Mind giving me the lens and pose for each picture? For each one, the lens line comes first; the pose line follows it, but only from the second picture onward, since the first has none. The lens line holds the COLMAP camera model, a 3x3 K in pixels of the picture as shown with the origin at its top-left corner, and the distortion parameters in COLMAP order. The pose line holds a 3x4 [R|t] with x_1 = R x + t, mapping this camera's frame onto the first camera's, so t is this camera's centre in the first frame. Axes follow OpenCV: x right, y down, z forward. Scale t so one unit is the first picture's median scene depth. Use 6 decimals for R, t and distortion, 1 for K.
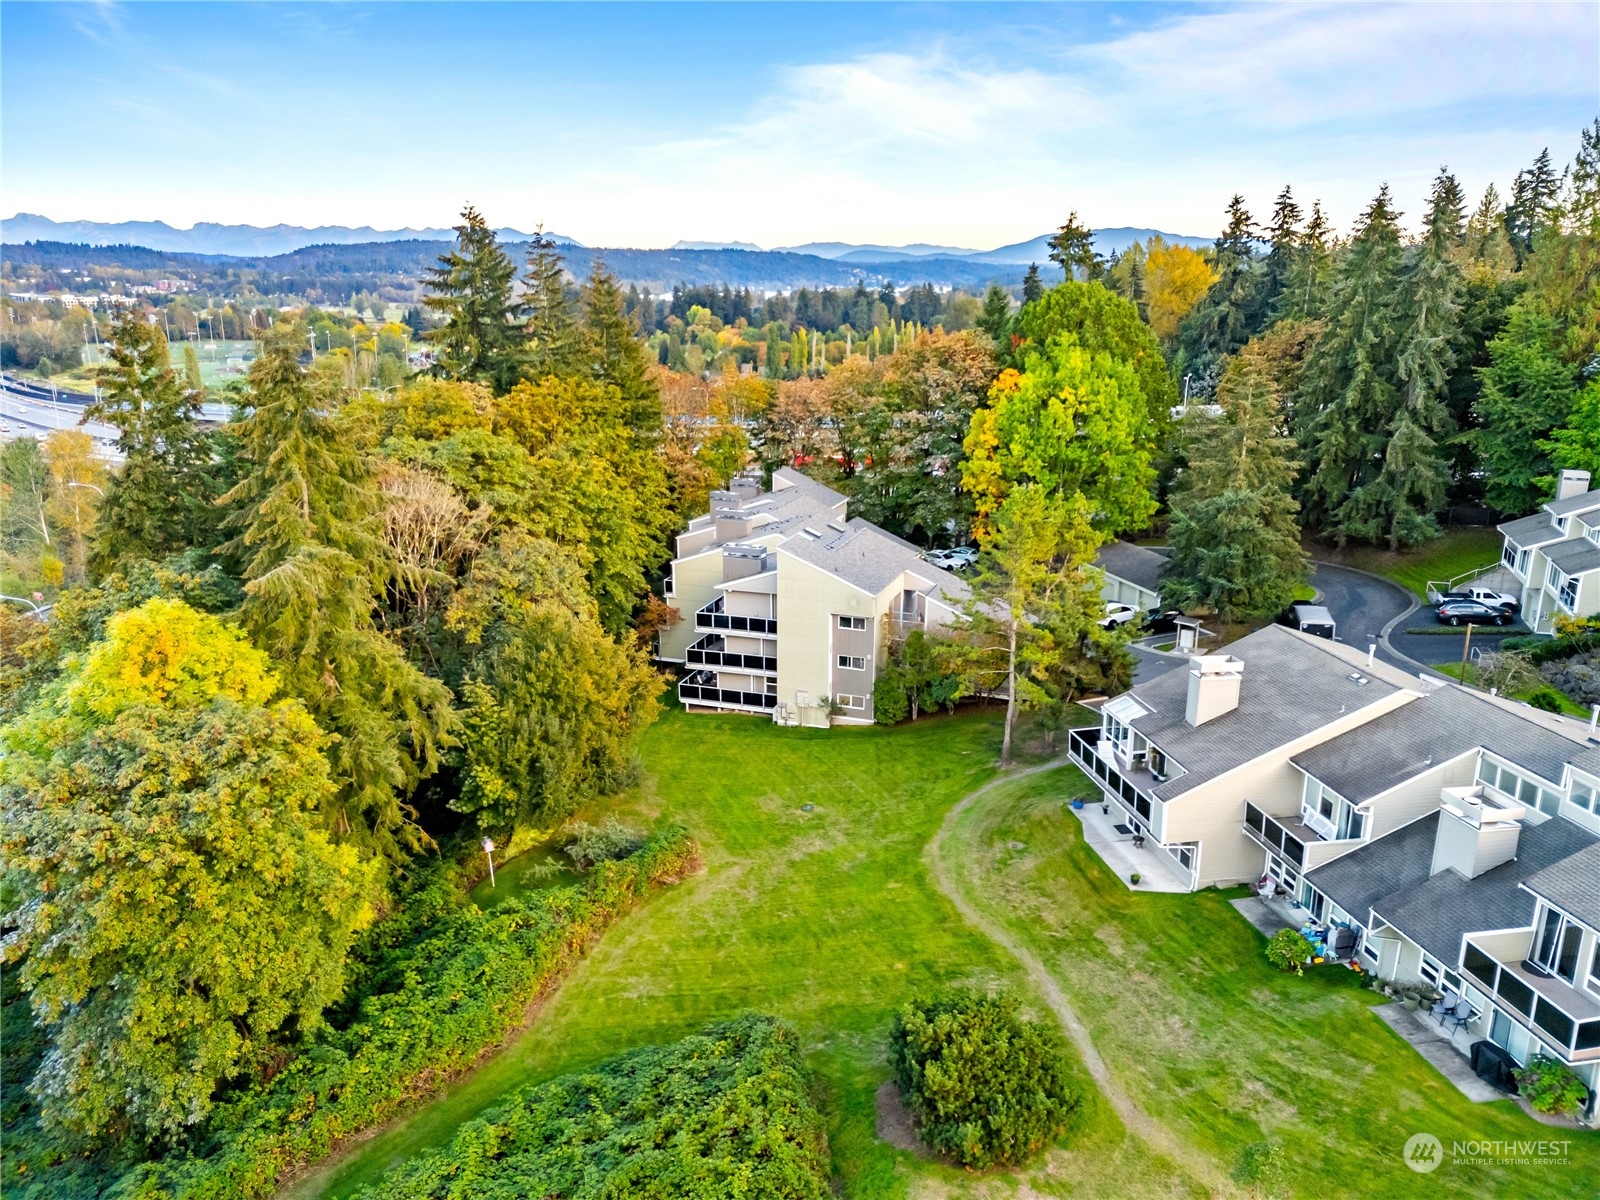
lens RADIAL K [[1194.9, 0, 800.0], [0, 1194.9, 600.0], [0, 0, 1]] dist [0.033814, -0.001858]
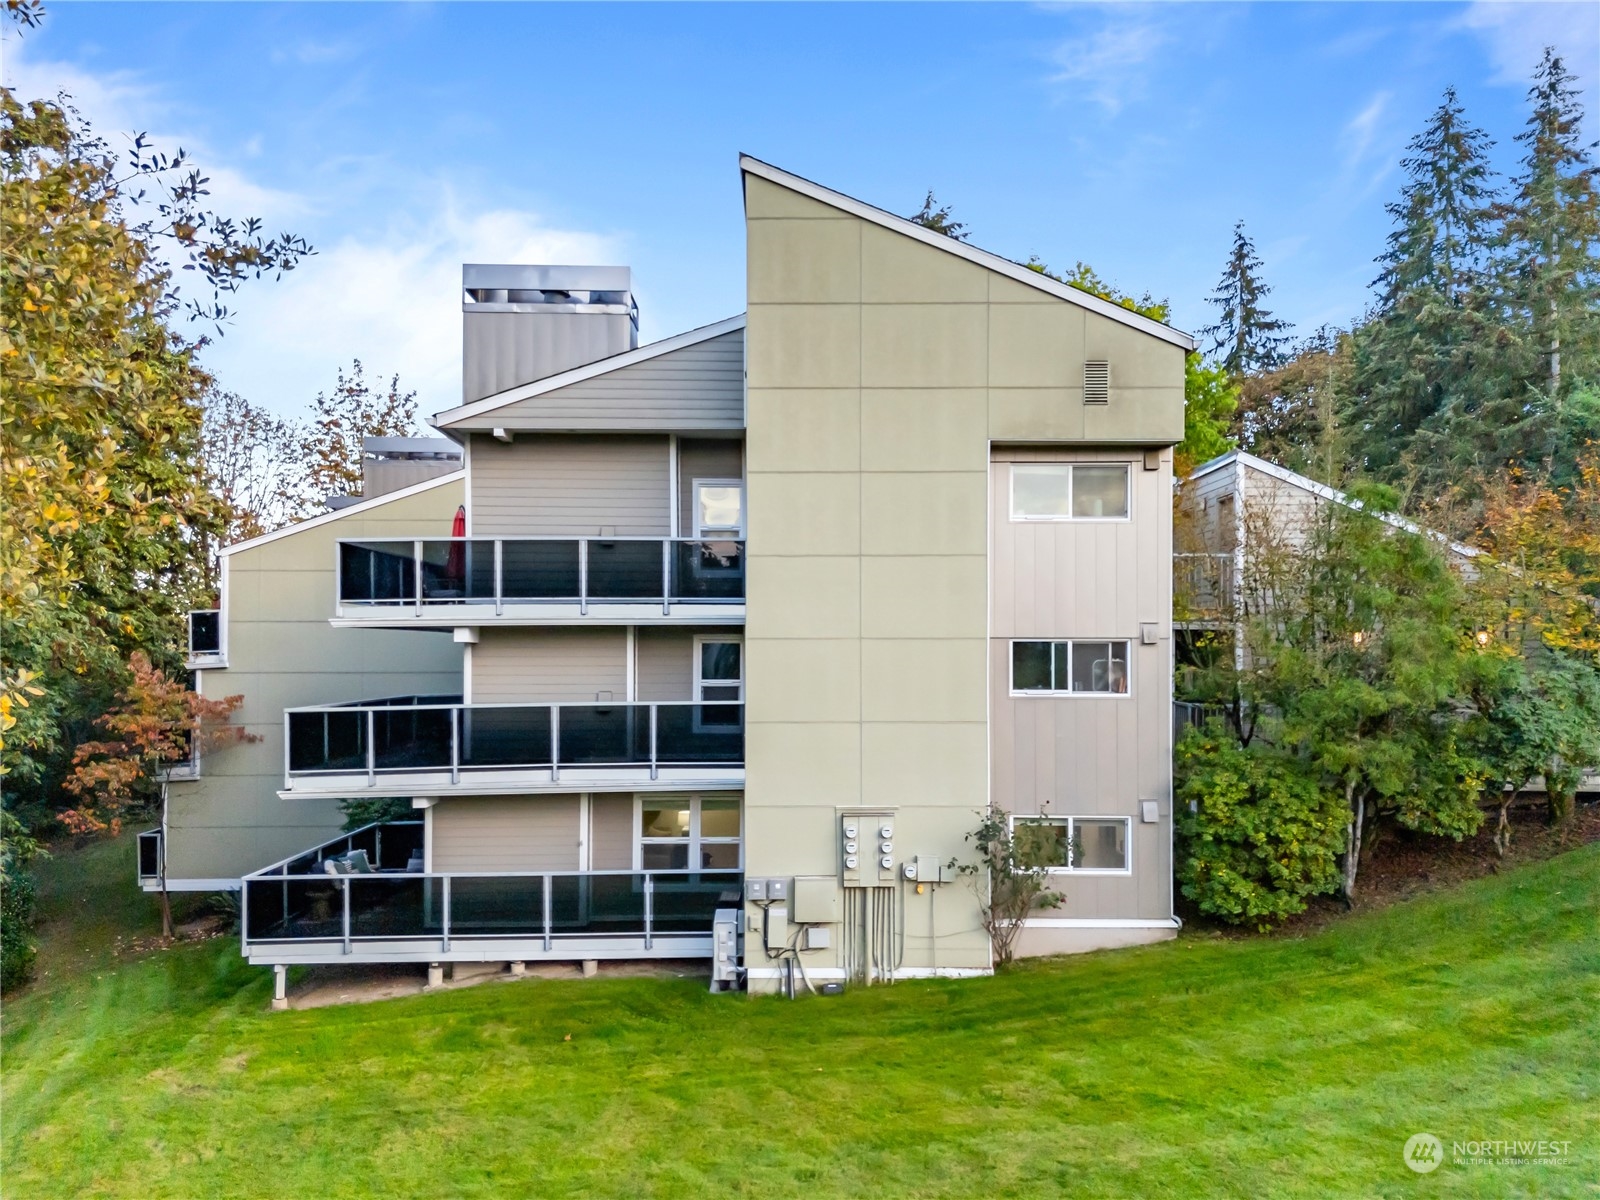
lens RADIAL K [[1194.9, 0, 800.0], [0, 1194.9, 600.0], [0, 0, 1]] dist [0.033814, -0.001858]
pose [[0.936211, 0.019139, 0.350917, -0.086328], [0.093317, 0.949134, -0.300727, 0.101402], [-0.338822, 0.314290, 0.886804, 0.767091]]
